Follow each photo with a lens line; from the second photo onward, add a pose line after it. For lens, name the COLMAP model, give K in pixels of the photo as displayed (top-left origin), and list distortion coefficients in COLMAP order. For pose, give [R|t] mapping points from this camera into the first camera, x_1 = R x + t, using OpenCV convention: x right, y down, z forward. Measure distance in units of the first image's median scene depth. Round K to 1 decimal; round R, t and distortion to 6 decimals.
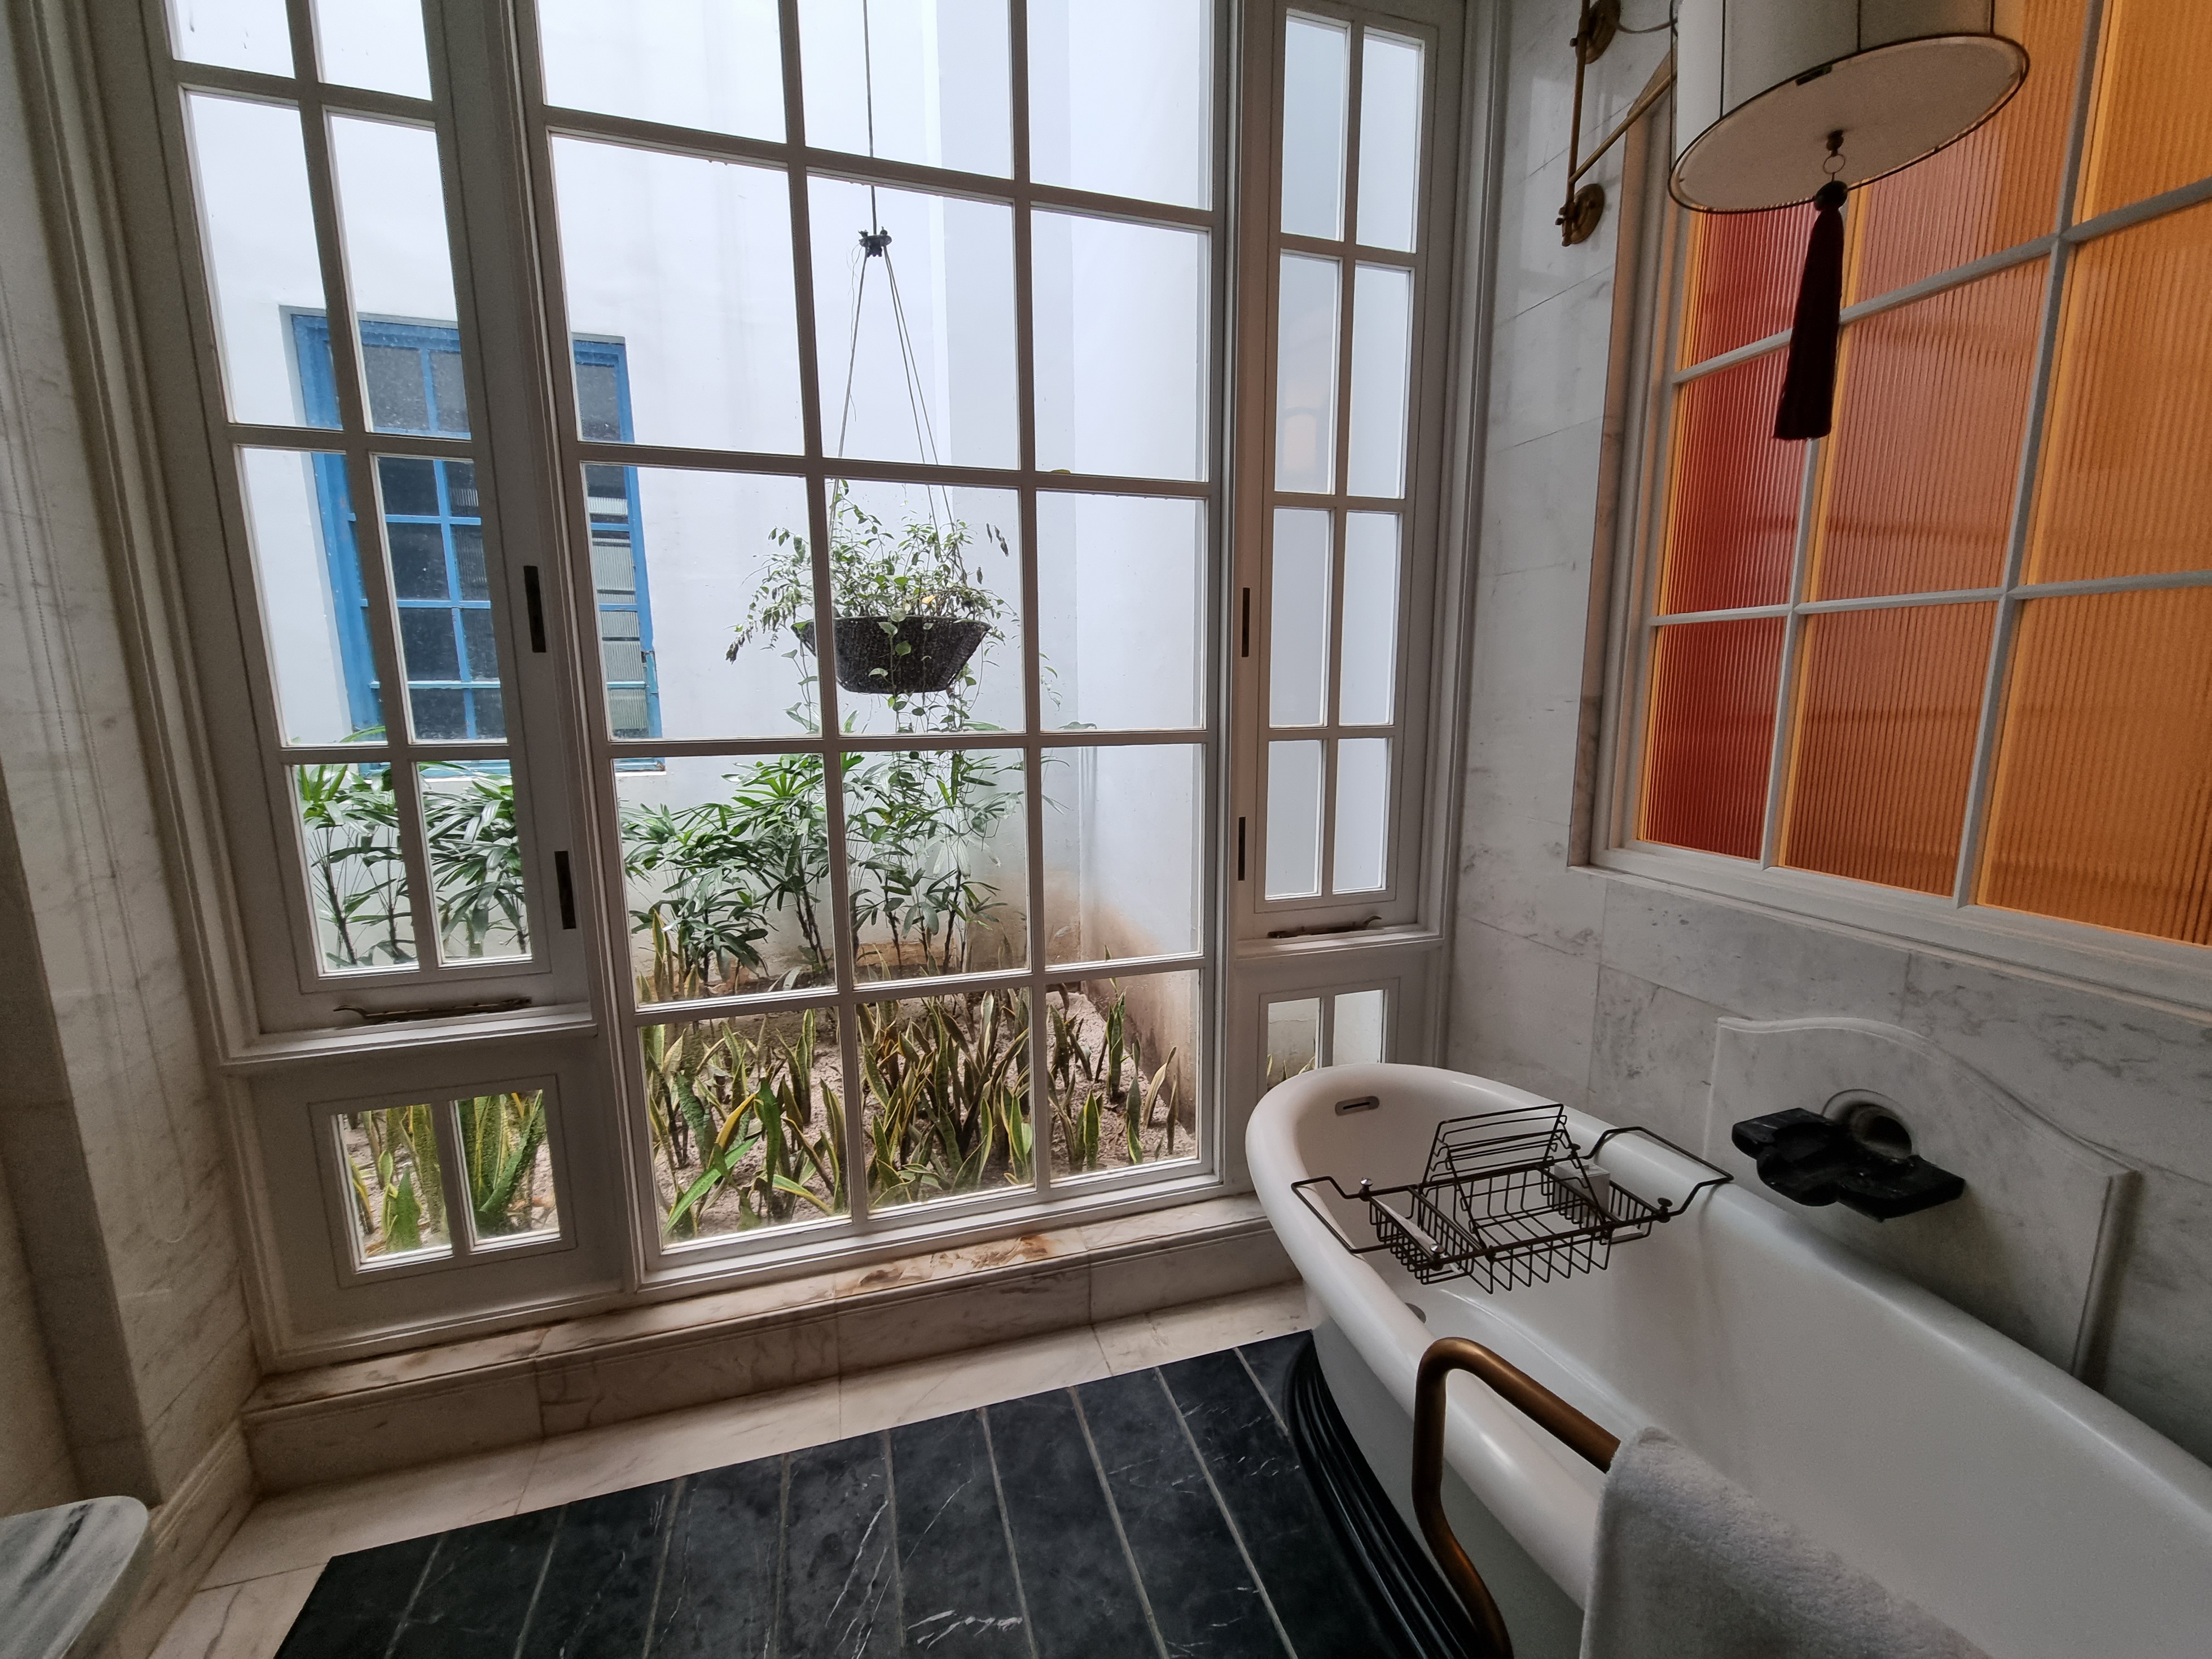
lens RADIAL K [[893.8, 0, 1104.2], [0, 893.8, 837.9], [0, 0, 1]] dist [0.002807, -0.003592]
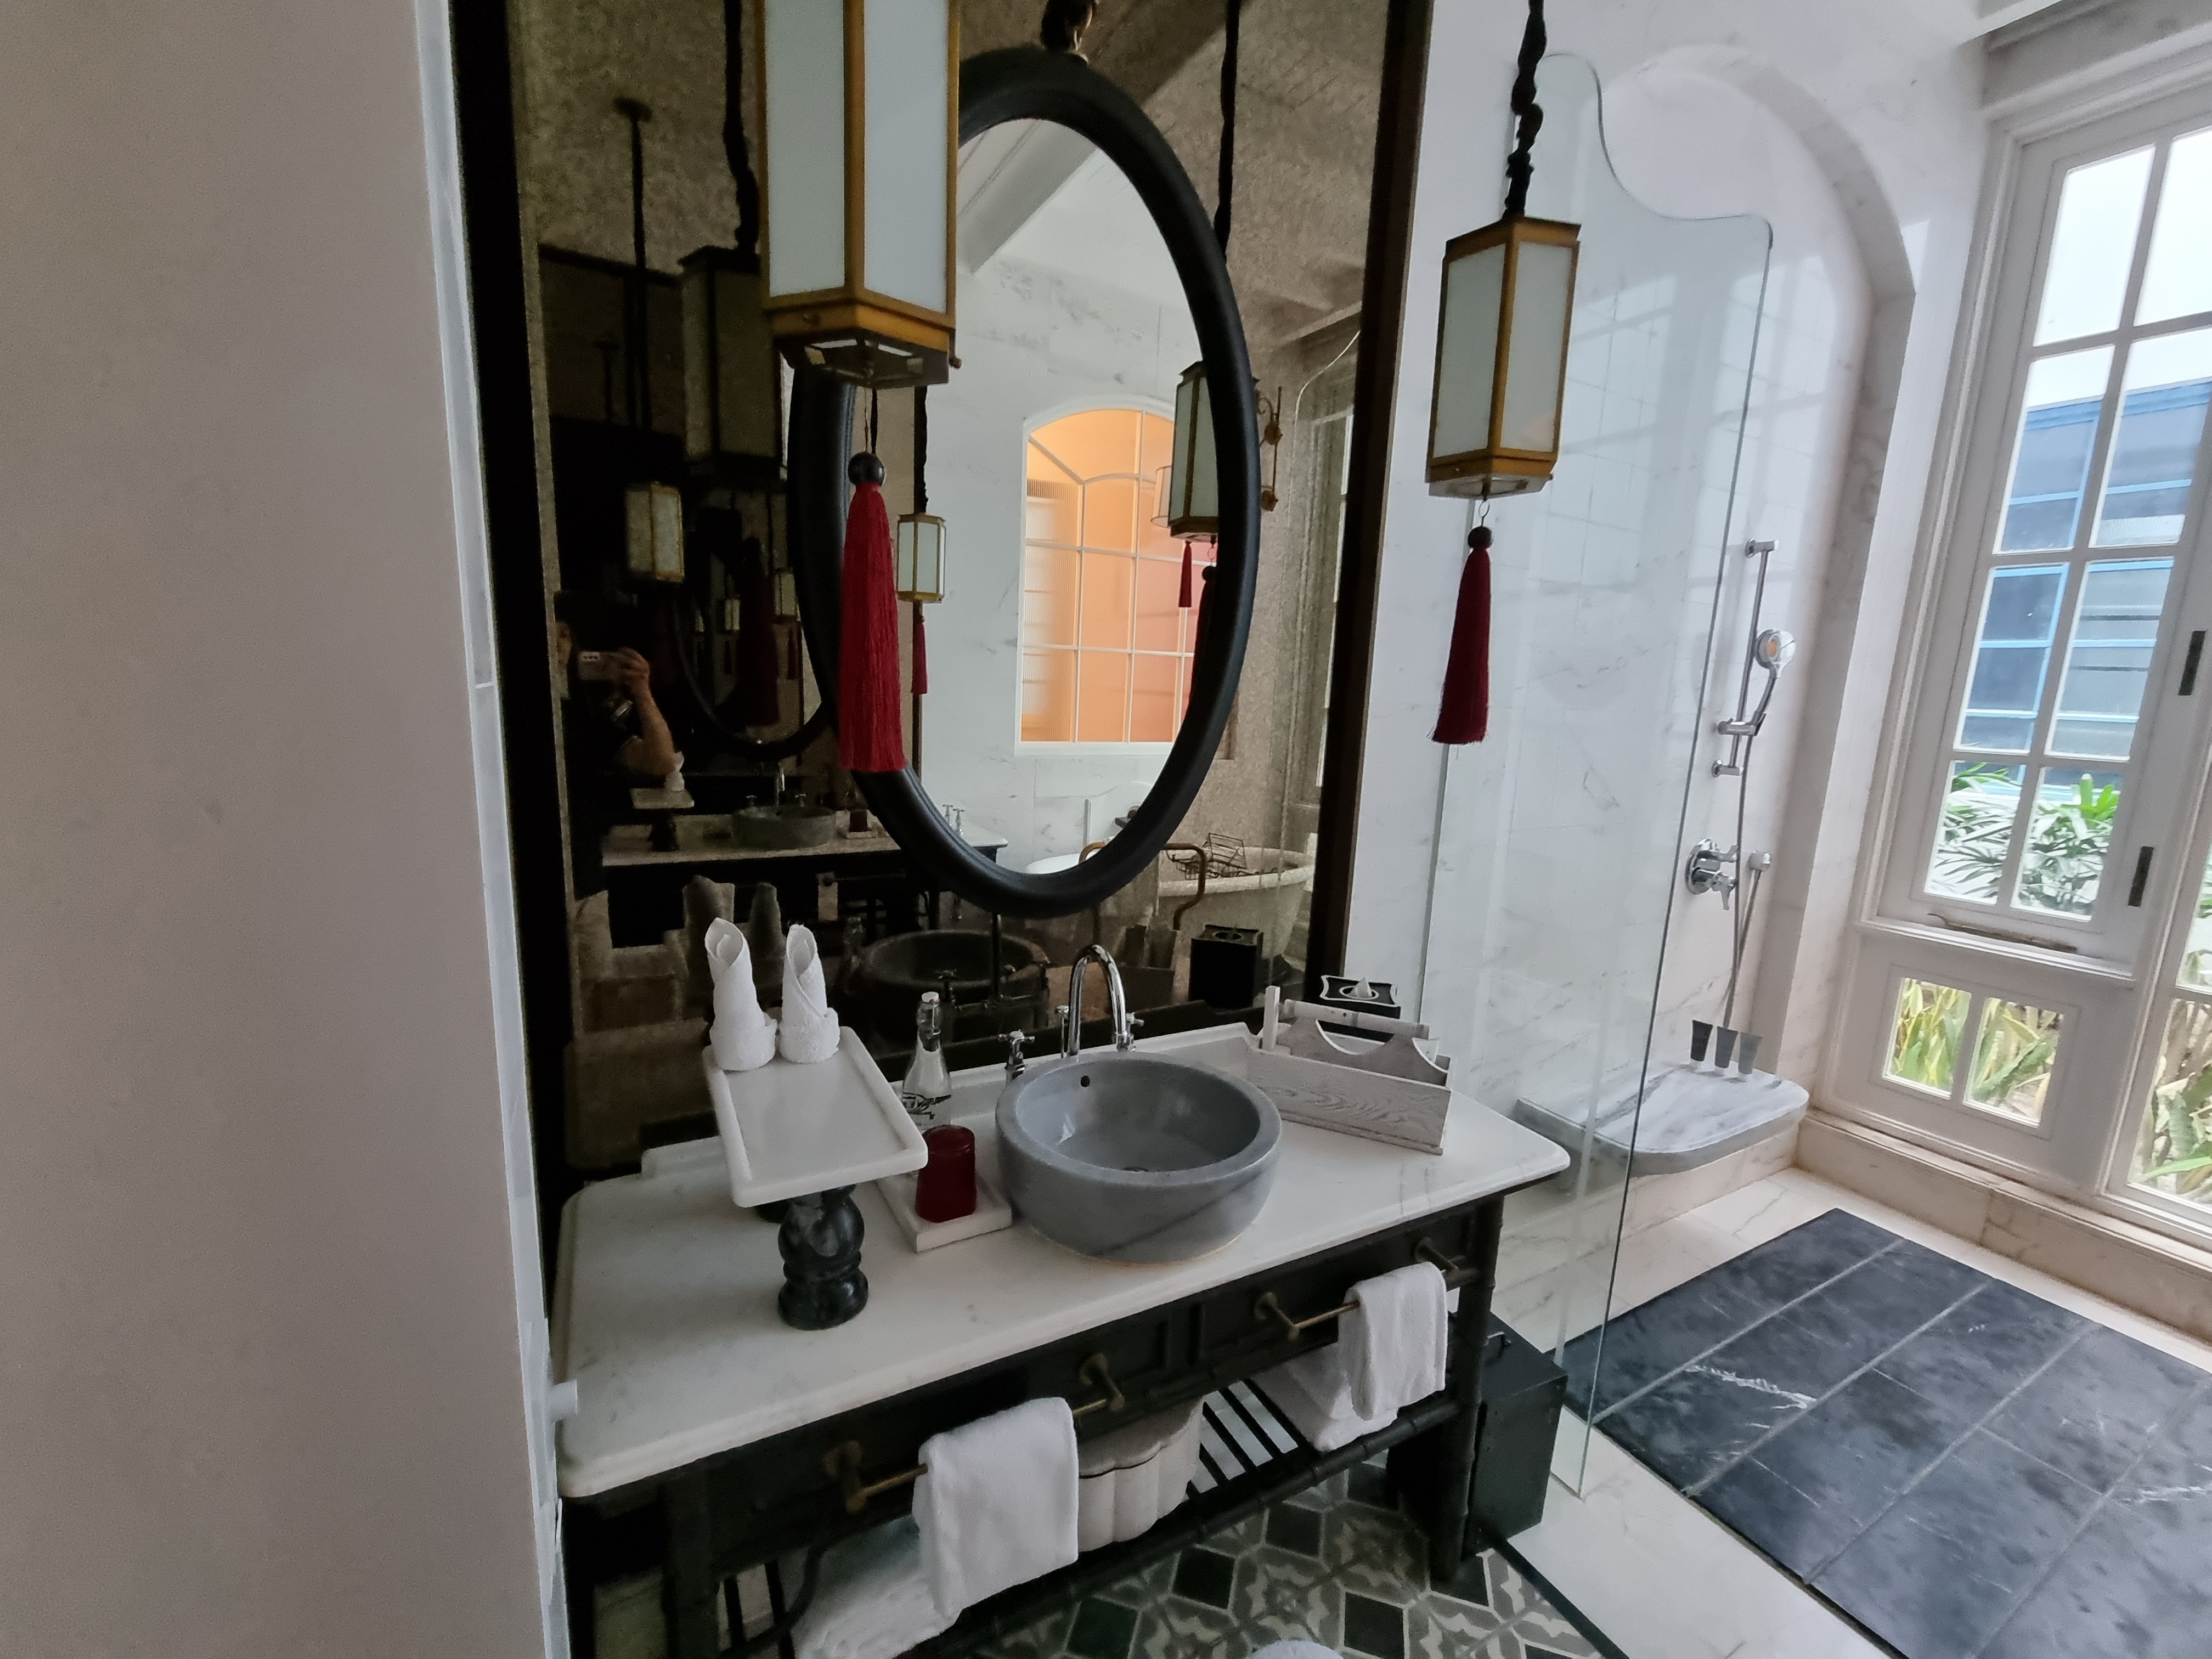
lens RADIAL K [[893.8, 0, 1104.2], [0, 893.8, 837.9], [0, 0, 1]] dist [0.002807, -0.003592]
pose [[0.201479, 0.183606, -0.962130, 0.295642], [-0.207182, 0.968037, 0.141348, 0.120478], [0.957331, 0.170858, 0.233079, -0.677814]]
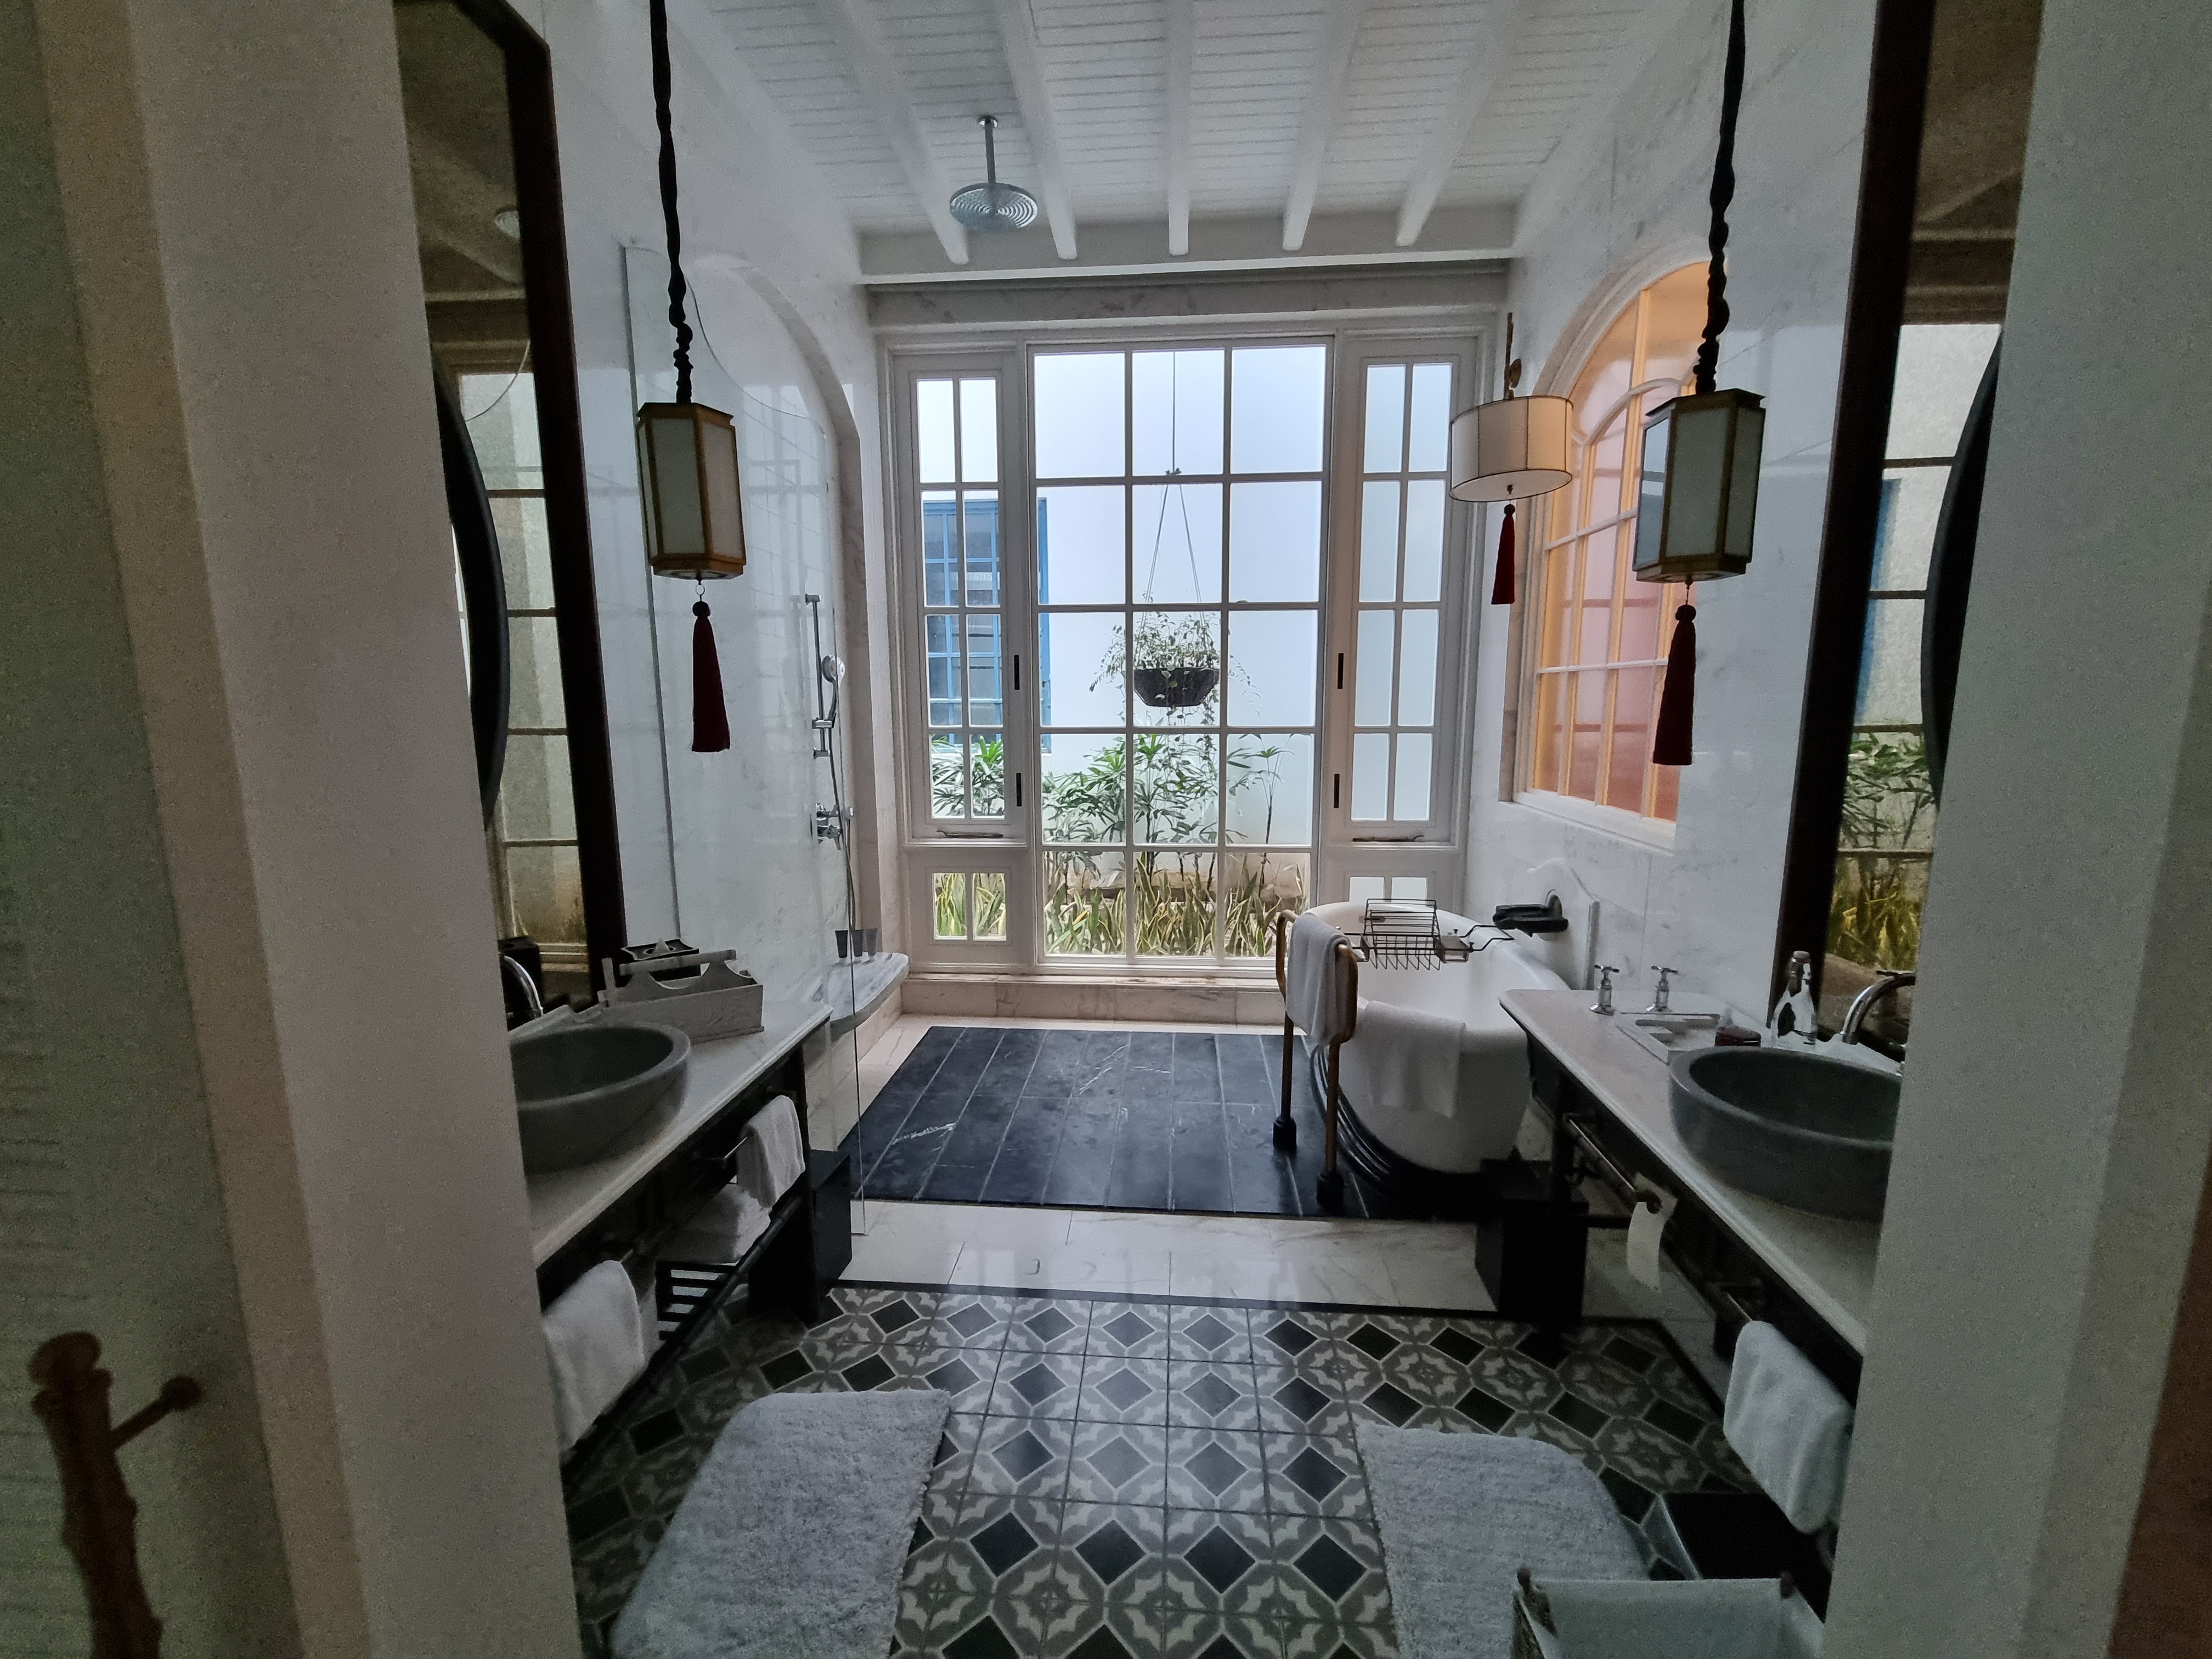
lens RADIAL K [[893.8, 0, 1104.2], [0, 893.8, 837.9], [0, 0, 1]] dist [0.002807, -0.003592]
pose [[0.928500, 0.059281, -0.366569, 0.433820], [-0.064006, 0.997949, -0.000738, 0.156941], [0.365773, 0.024148, 0.930391, -1.006320]]
